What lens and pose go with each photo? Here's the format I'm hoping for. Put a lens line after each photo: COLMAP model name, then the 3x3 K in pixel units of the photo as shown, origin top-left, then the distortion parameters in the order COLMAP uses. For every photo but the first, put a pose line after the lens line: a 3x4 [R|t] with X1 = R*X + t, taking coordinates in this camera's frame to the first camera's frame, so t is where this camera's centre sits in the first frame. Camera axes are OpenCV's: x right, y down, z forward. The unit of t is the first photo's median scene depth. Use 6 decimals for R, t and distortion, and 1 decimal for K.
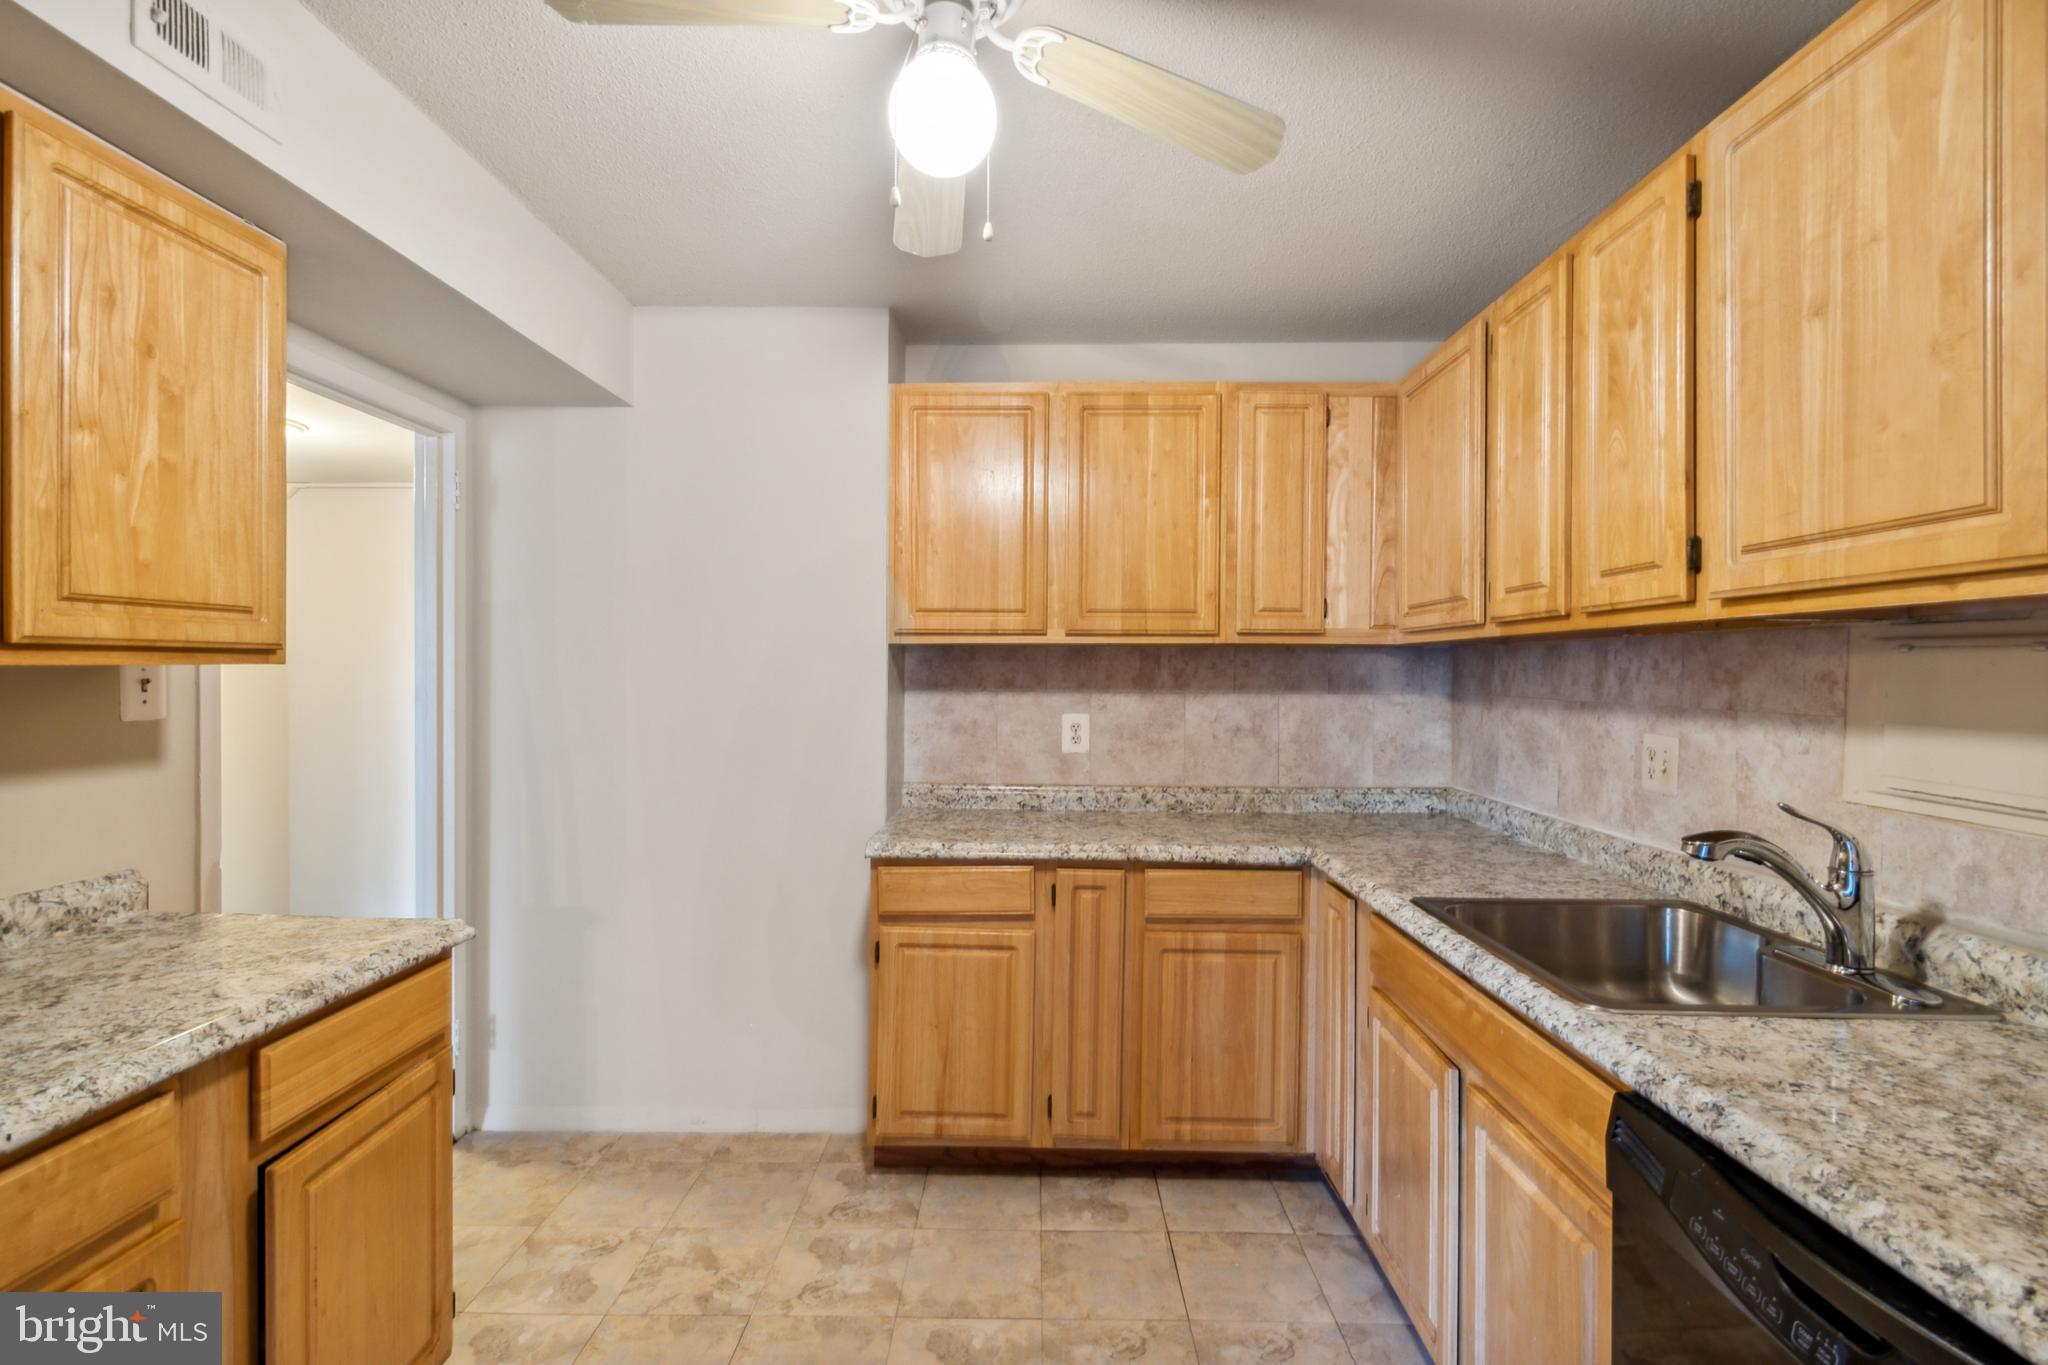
lens RADIAL K [[911.2, 0, 1015.6], [0, 911.2, 670.5], [0, 0, 1]] dist [-0.000241, -0.000413]
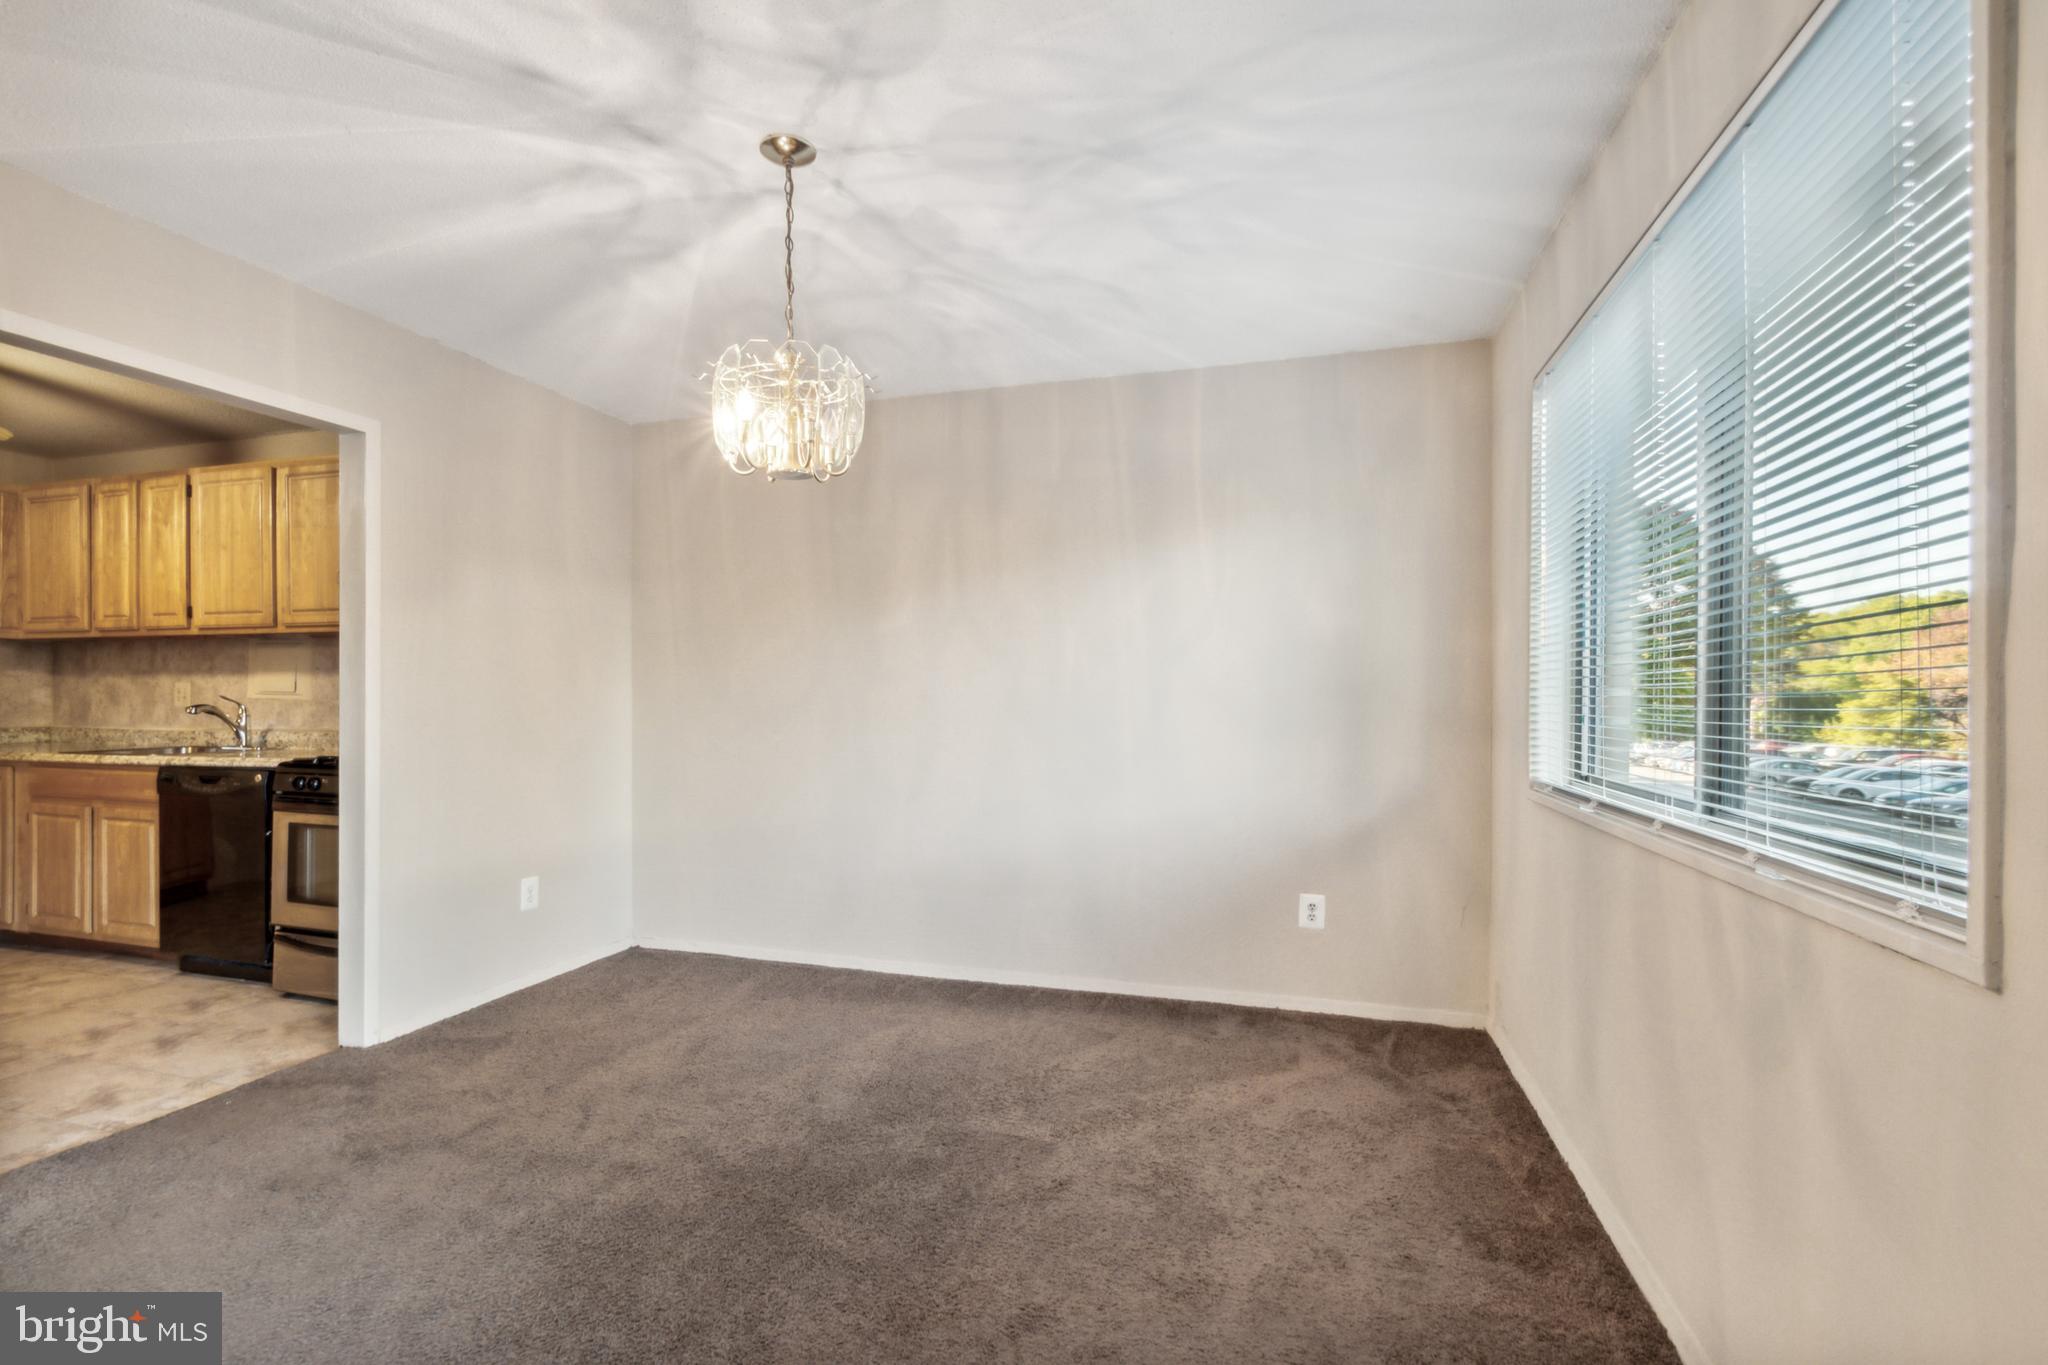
lens RADIAL K [[934.7, 0, 1008.5], [0, 934.7, 693.7], [0, 0, 1]] dist [-0.002255, -0.000883]
pose [[0.256201, -0.006173, 0.966604, -1.347542], [-0.000645, 0.999978, 0.006557, 0.103893], [-0.966623, -0.002304, 0.256192, -2.107801]]
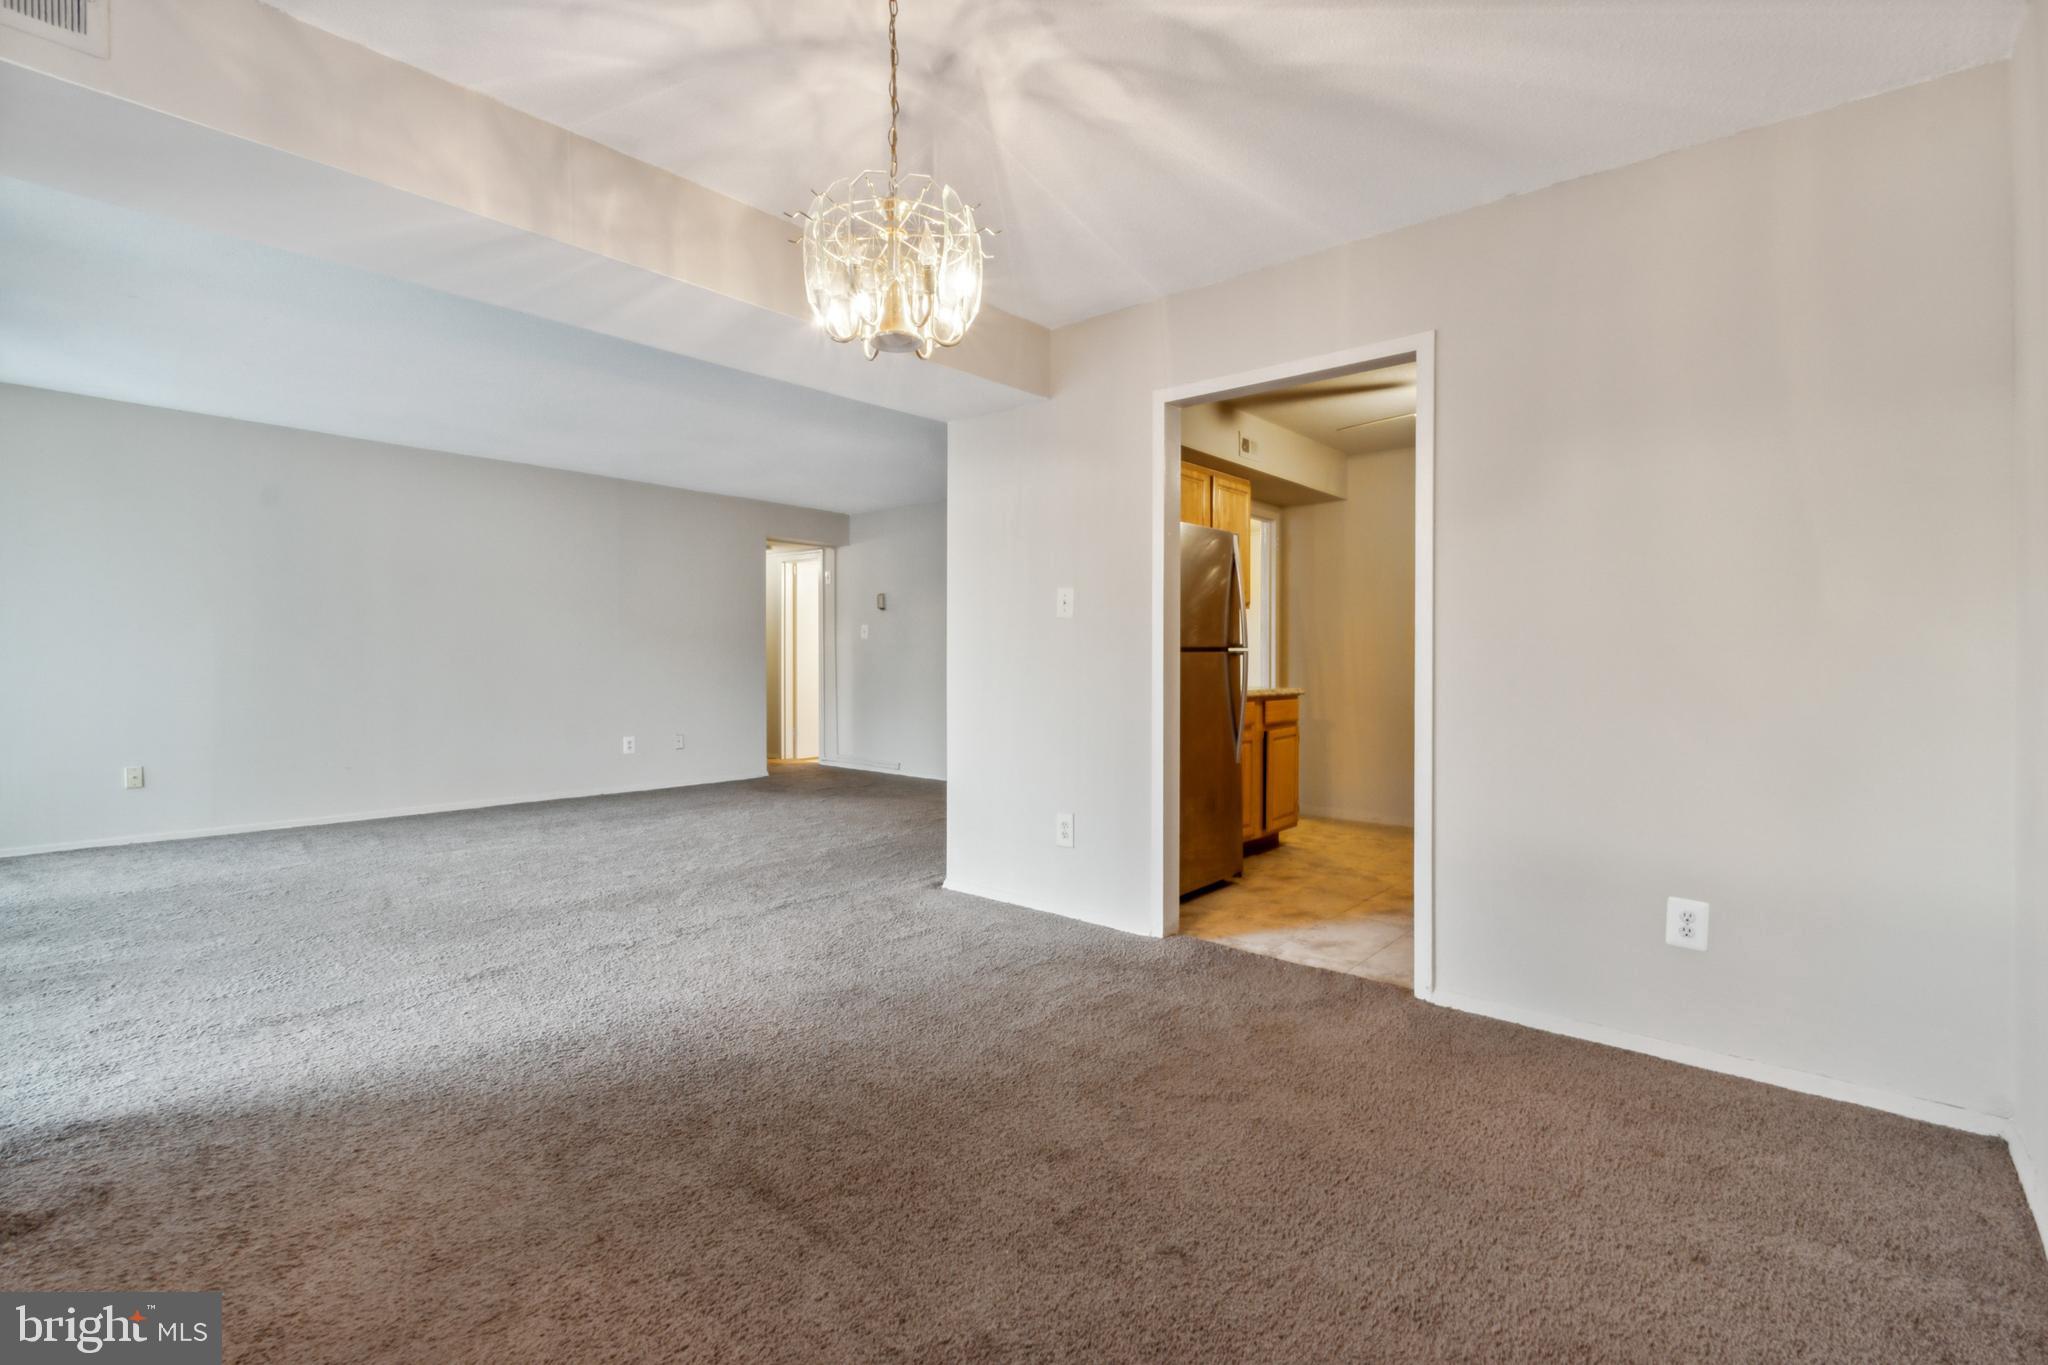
lens RADIAL K [[934.7, 0, 1008.5], [0, 934.7, 693.7], [0, 0, 1]] dist [-0.002255, -0.000883]
pose [[0.766127, 0.020161, -0.642373, 0.740827], [0.006602, 0.999208, 0.039233, 0.165220], [0.642655, -0.034298, 0.765387, -2.256040]]
